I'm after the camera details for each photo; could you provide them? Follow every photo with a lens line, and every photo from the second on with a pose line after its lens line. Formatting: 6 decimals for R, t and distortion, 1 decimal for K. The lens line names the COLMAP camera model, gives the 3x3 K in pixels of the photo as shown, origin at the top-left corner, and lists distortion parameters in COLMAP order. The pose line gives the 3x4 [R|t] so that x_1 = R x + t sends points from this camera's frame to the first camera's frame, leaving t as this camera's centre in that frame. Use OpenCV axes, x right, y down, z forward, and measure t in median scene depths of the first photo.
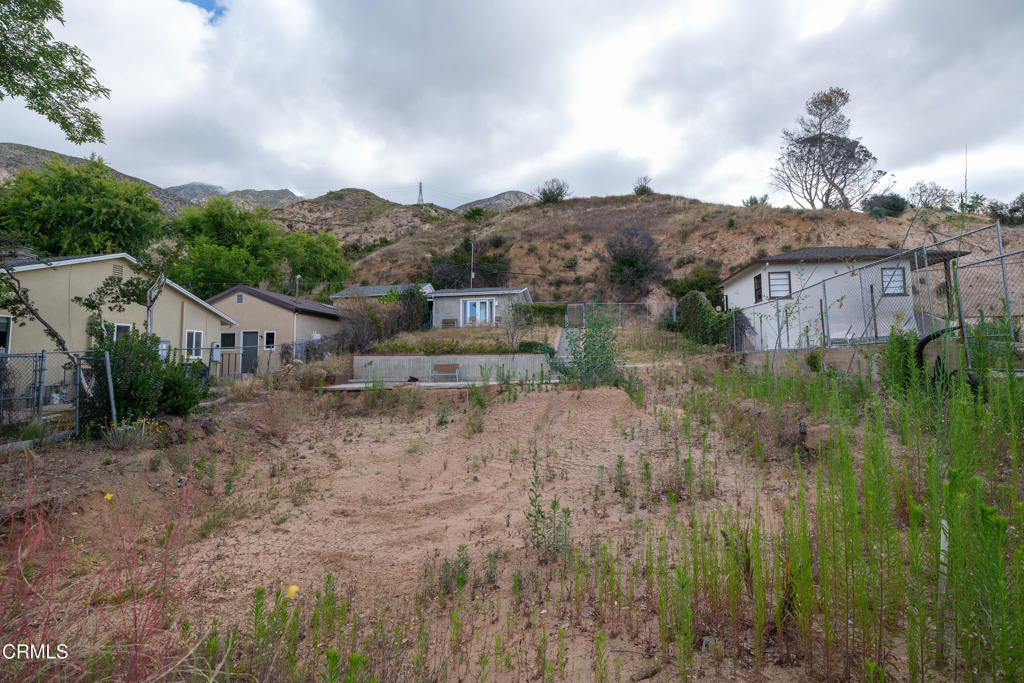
lens RADIAL K [[460.8, 0, 512.5], [0, 460.8, 320.8], [0, 0, 1]] dist [-0.002648, -0.000316]
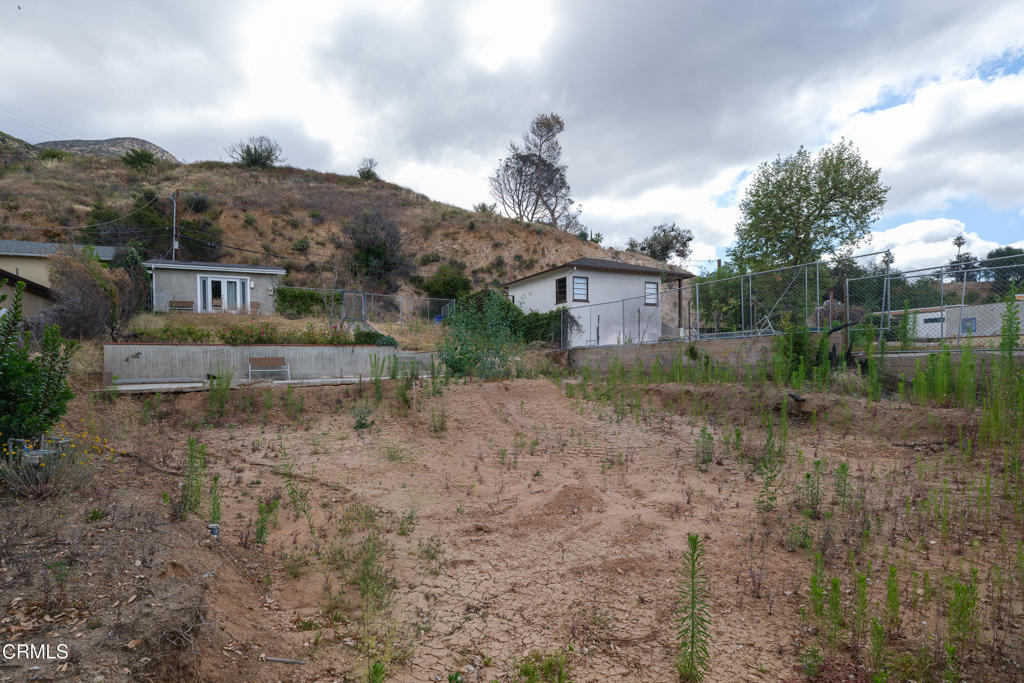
lens RADIAL K [[506.2, 0, 465.0], [0, 506.2, 370.1], [0, 0, 1]] dist [-0.001856, -0.000646]
pose [[0.836515, -0.004474, 0.547926, -0.131051], [-0.046205, 0.995829, 0.078672, 0.013904], [-0.545993, -0.091128, 0.832819, 0.052873]]
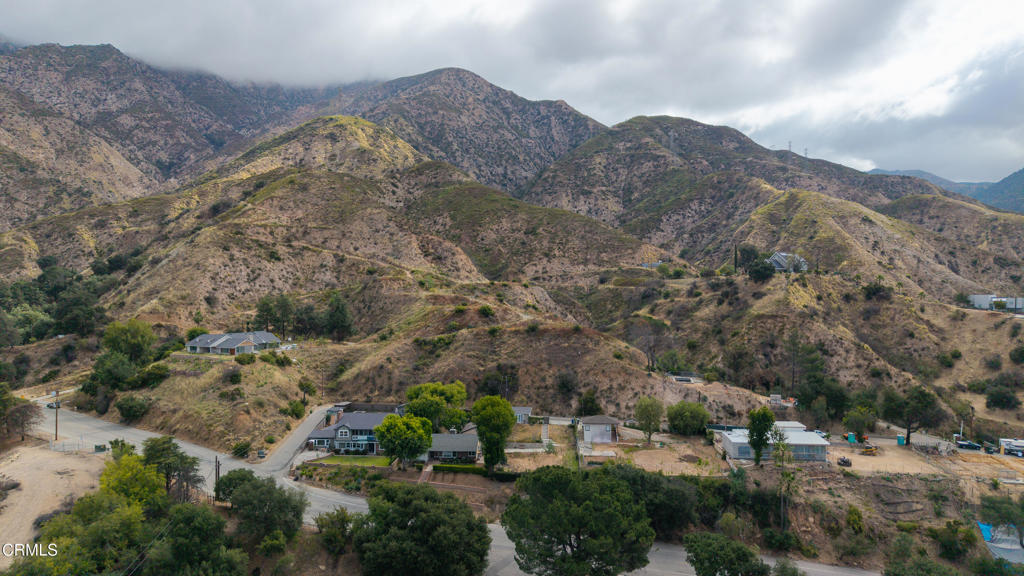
lens RADIAL K [[688.6, 0, 515.8], [0, 688.6, 290.4], [0, 0, 1]] dist [0.061730, -0.091439]
pose [[0.993438, 0.010889, 0.113856, -0.446202], [-0.021045, 0.995864, 0.088383, -0.923641], [-0.112423, -0.090199, 0.989558, -2.593814]]
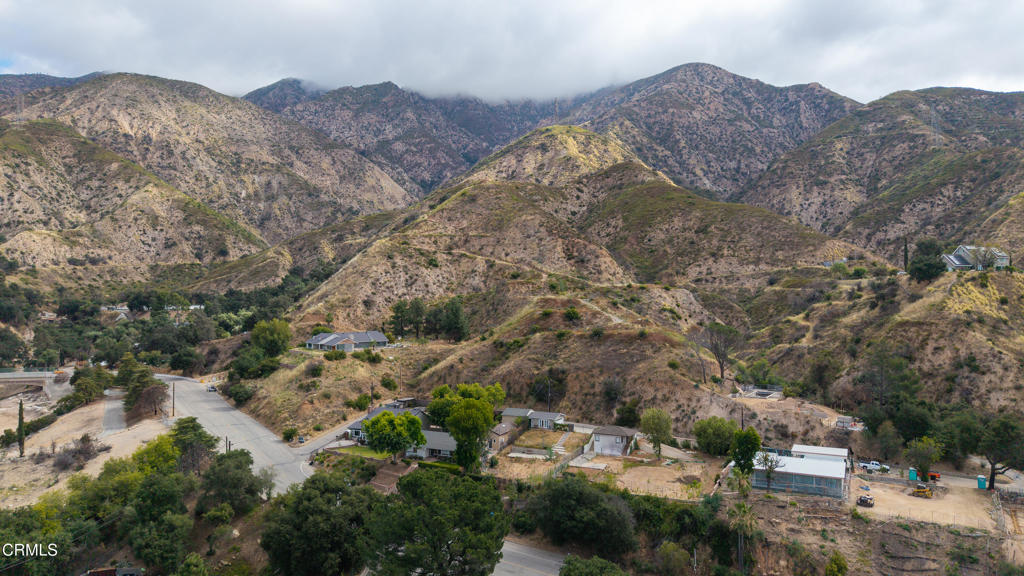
lens RADIAL K [[688.6, 0, 515.8], [0, 688.6, 290.4], [0, 0, 1]] dist [0.061730, -0.091439]
pose [[0.963737, 0.005230, -0.266802, 0.699386], [0.018302, 0.996158, 0.085638, -0.932899], [0.266225, -0.087416, 0.959939, -2.498647]]
